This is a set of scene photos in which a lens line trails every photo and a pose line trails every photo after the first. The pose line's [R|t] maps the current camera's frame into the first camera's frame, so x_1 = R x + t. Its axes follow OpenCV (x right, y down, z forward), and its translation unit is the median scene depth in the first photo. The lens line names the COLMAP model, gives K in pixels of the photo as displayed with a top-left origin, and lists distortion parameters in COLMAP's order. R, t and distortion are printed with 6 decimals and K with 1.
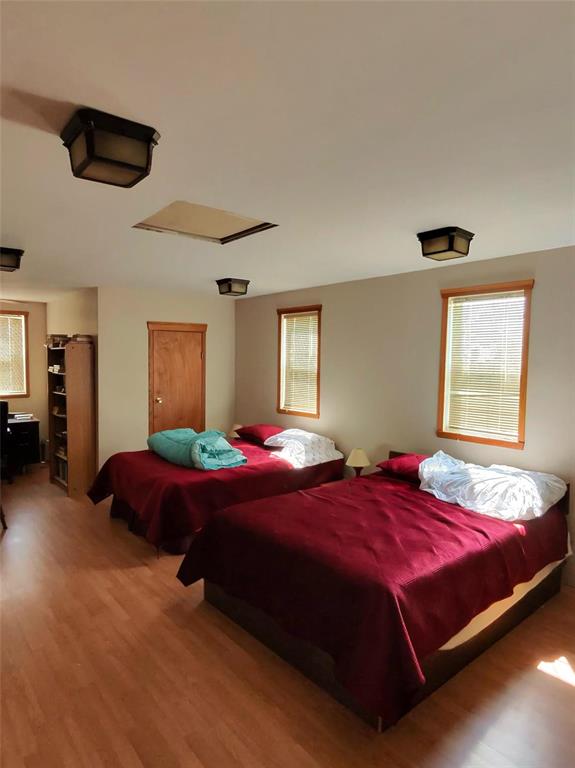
lens RADIAL K [[454.8, 0, 287.0], [0, 454.8, 387.4], [0, 0, 1]] dist [-0.001183, 0.000754]
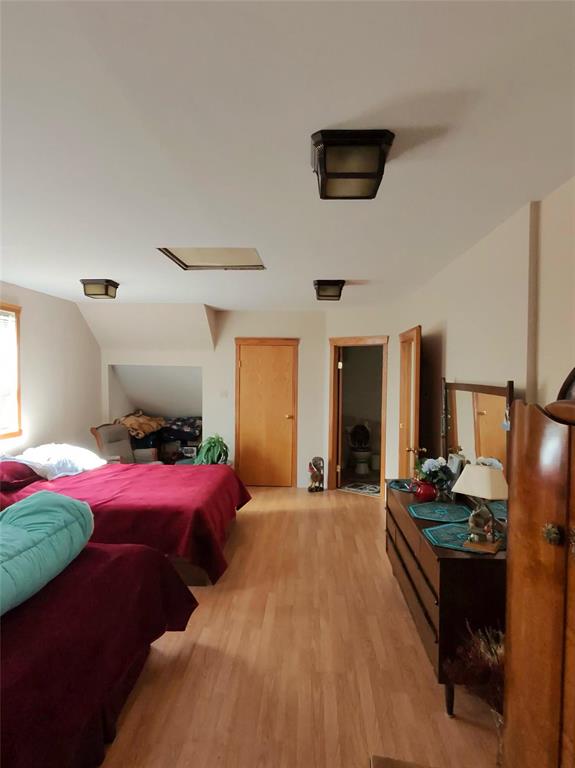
lens RADIAL K [[454.8, 0, 287.0], [0, 454.8, 387.4], [0, 0, 1]] dist [-0.001183, 0.000754]
pose [[-0.714731, -0.048386, 0.697724, -1.023544], [0.046349, 0.992134, 0.116282, -0.130987], [-0.697862, 0.115449, -0.706867, 1.521037]]
